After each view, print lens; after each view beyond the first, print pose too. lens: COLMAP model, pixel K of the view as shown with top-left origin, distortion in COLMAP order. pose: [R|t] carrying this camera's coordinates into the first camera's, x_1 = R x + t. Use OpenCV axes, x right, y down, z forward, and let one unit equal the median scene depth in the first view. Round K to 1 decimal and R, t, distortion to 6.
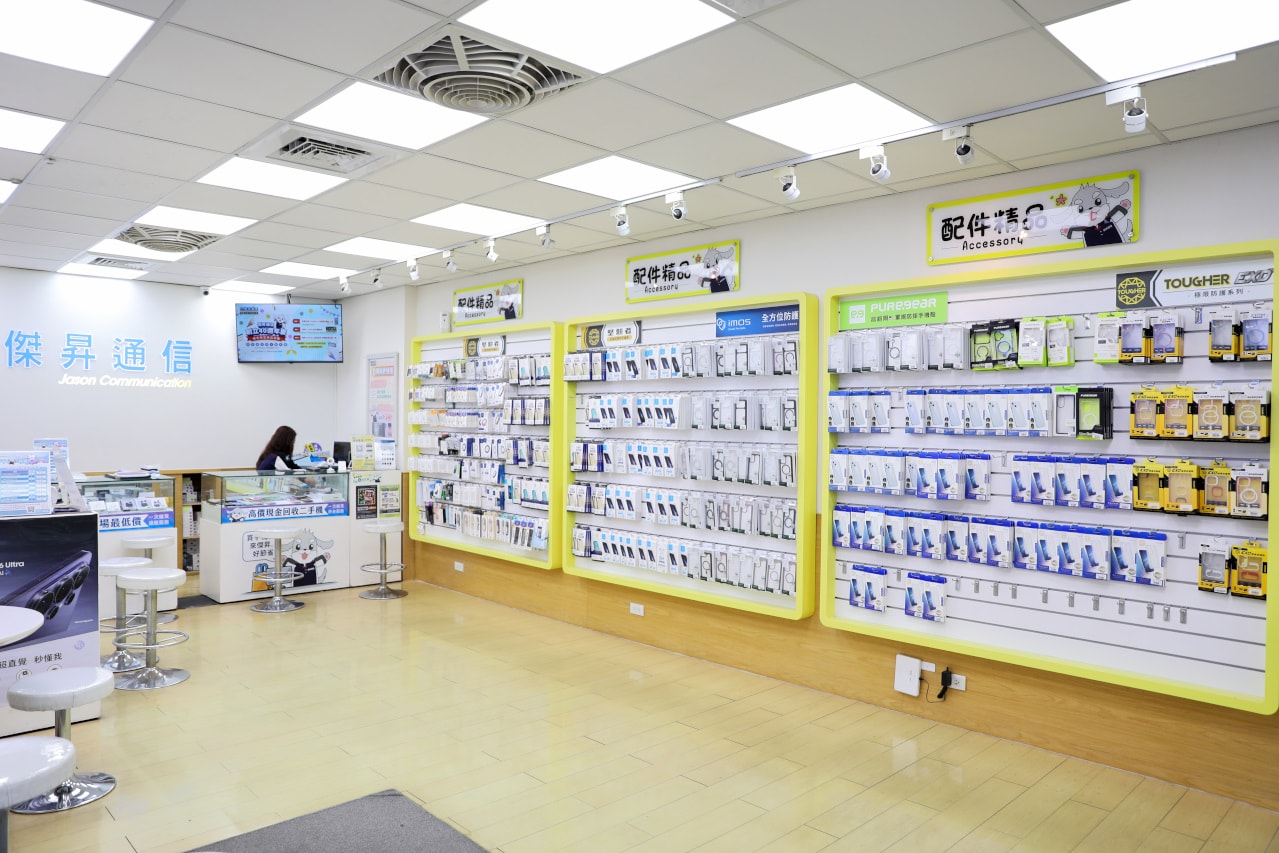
lens RADIAL K [[862.7, 0, 632.3], [0, 862.7, 431.3], [0, 0, 1]] dist [-0.106508, 0.079997]
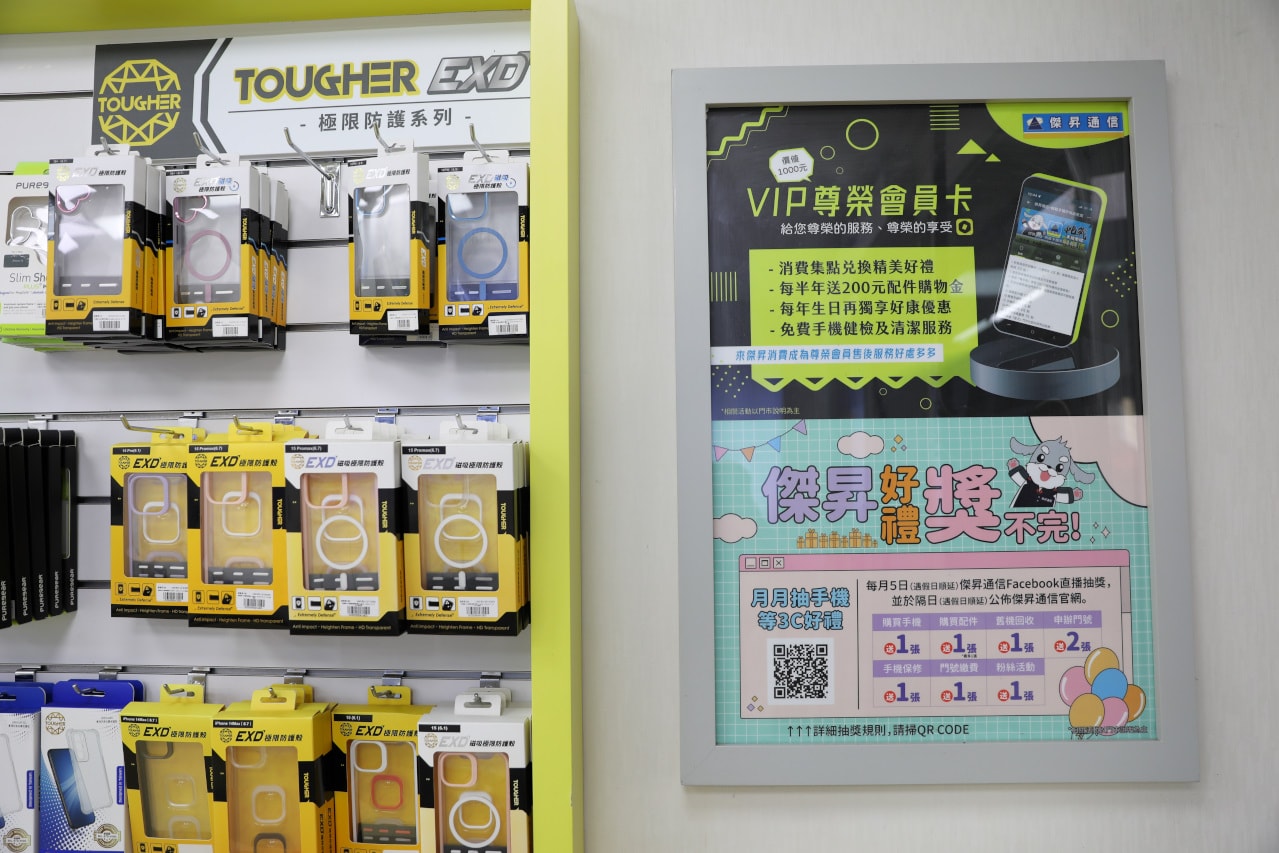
lens RADIAL K [[862.7, 0, 632.3], [0, 862.7, 431.3], [0, 0, 1]] dist [-0.106508, 0.079997]
pose [[0.737261, 0.019693, 0.675321, 0.567456], [0.027196, 0.997900, -0.058790, -0.032640], [-0.675061, 0.061710, 0.735177, 0.725111]]
